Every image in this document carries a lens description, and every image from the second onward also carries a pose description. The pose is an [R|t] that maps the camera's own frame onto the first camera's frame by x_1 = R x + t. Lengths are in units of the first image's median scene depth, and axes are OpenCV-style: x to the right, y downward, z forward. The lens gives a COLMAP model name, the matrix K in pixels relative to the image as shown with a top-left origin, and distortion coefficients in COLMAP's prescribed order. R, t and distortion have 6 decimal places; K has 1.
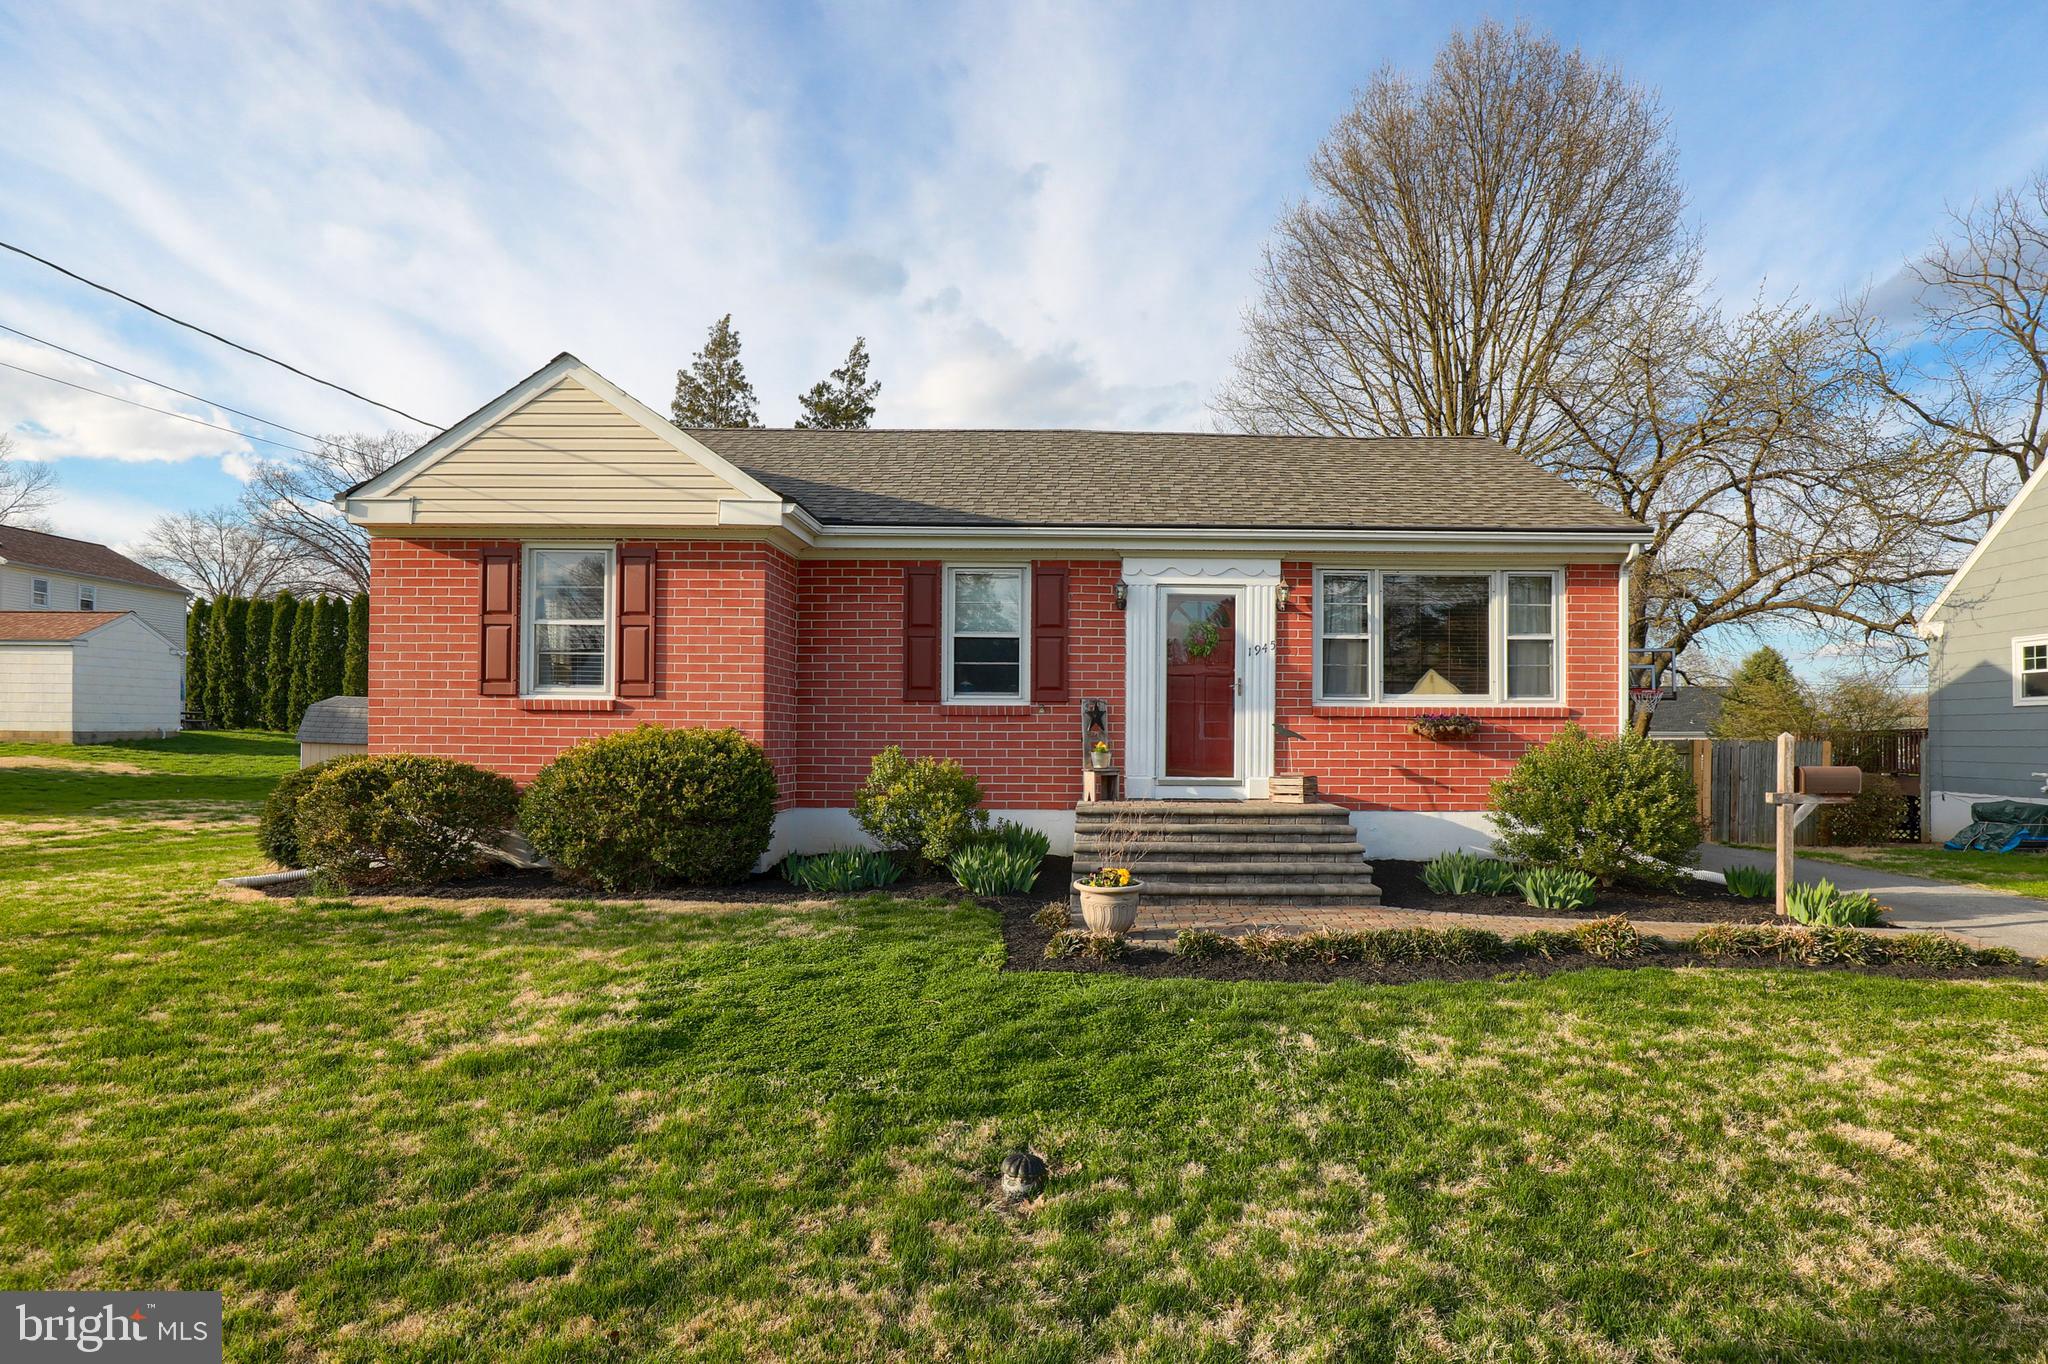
lens RADIAL K [[1046.7, 0, 1100.9], [0, 1046.7, 714.9], [0, 0, 1]] dist [-0.013166, 0.000564]
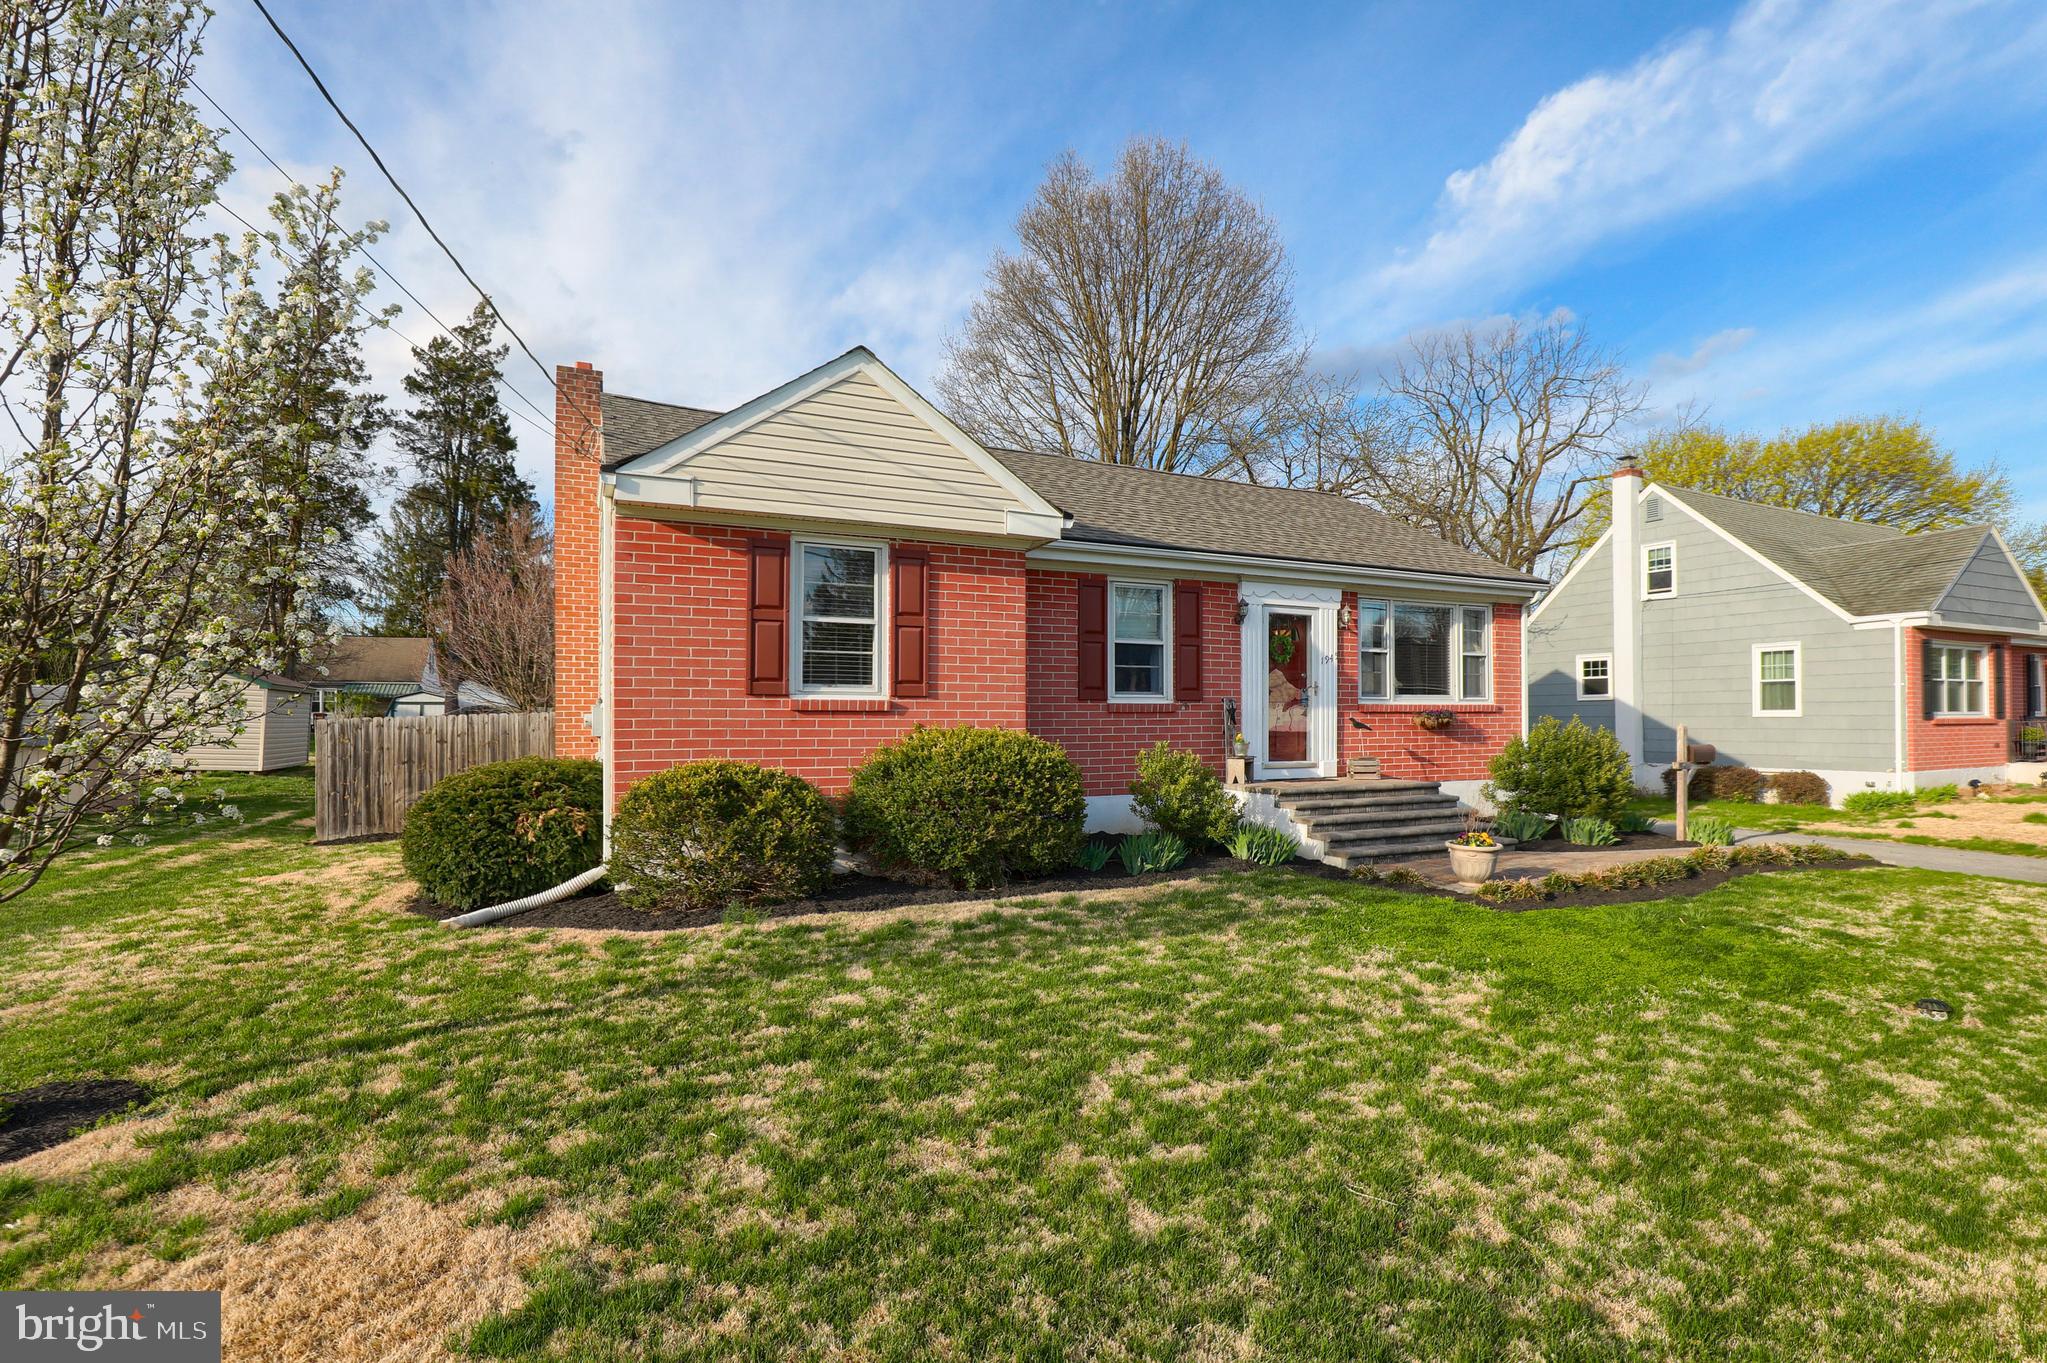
lens RADIAL K [[968.9, 0, 1021.7], [0, 968.9, 696.8], [0, 0, 1]] dist [-0.025565, -0.000165]
pose [[0.903365, 0.001890, 0.428869, -0.686253], [-0.001736, 0.999998, -0.000750, -0.015638], [-0.428870, -0.000067, 0.903366, 0.102749]]
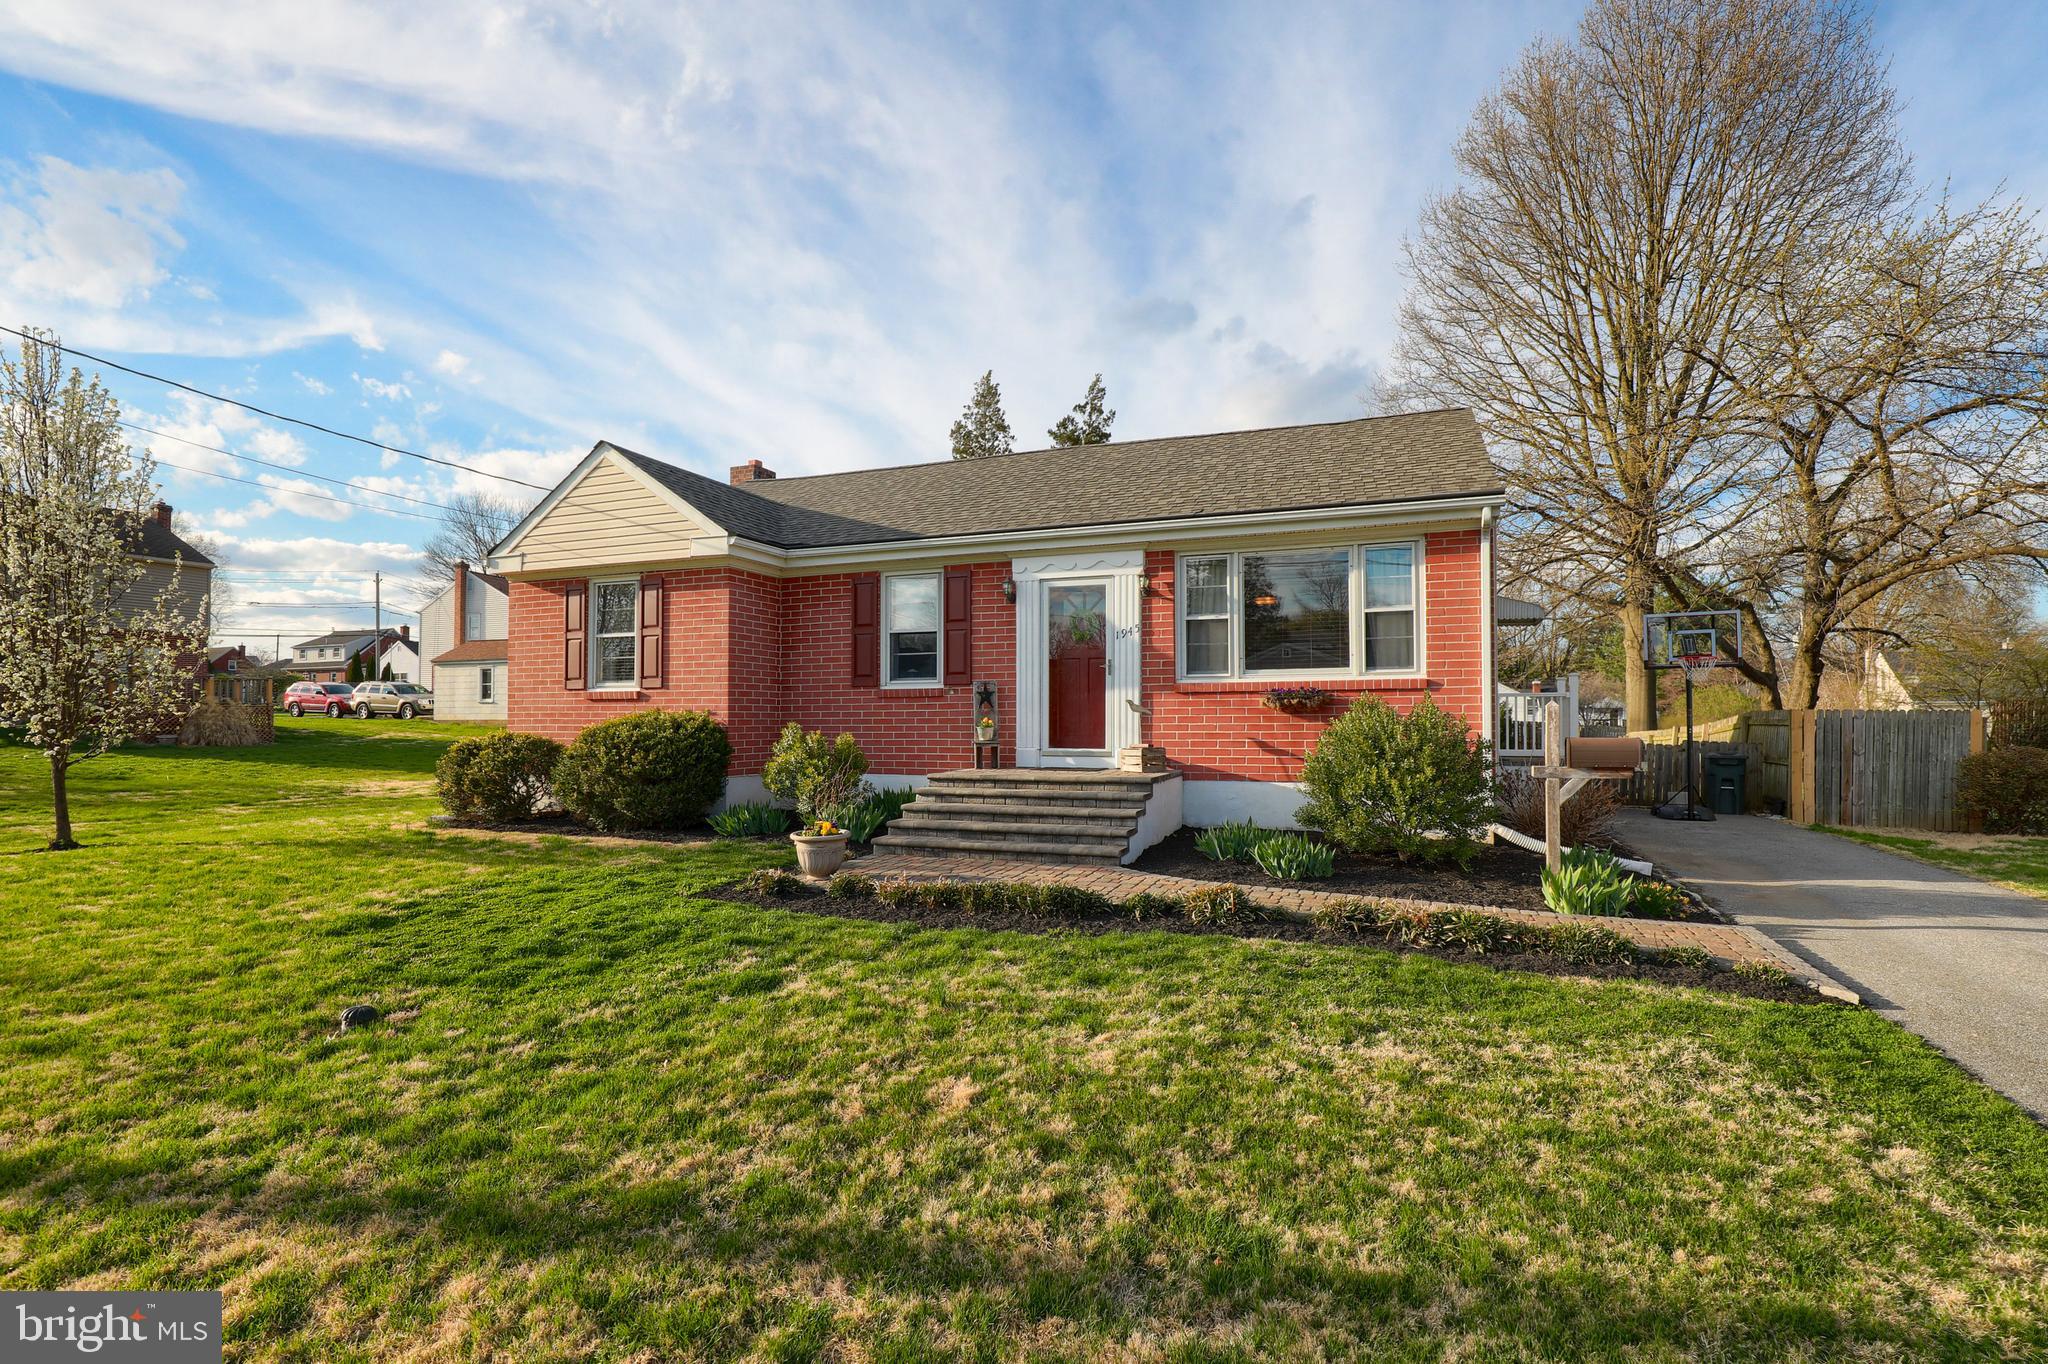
lens RADIAL K [[917.2, 0, 1053.1], [0, 917.2, 686.2], [0, 0, 1]] dist [-0.021119, 0.000060]
pose [[0.936889, -0.021741, -0.348951, 0.416866], [0.018483, 0.999749, -0.012665, 0.004582], [0.349139, 0.005416, 0.937055, 0.066218]]
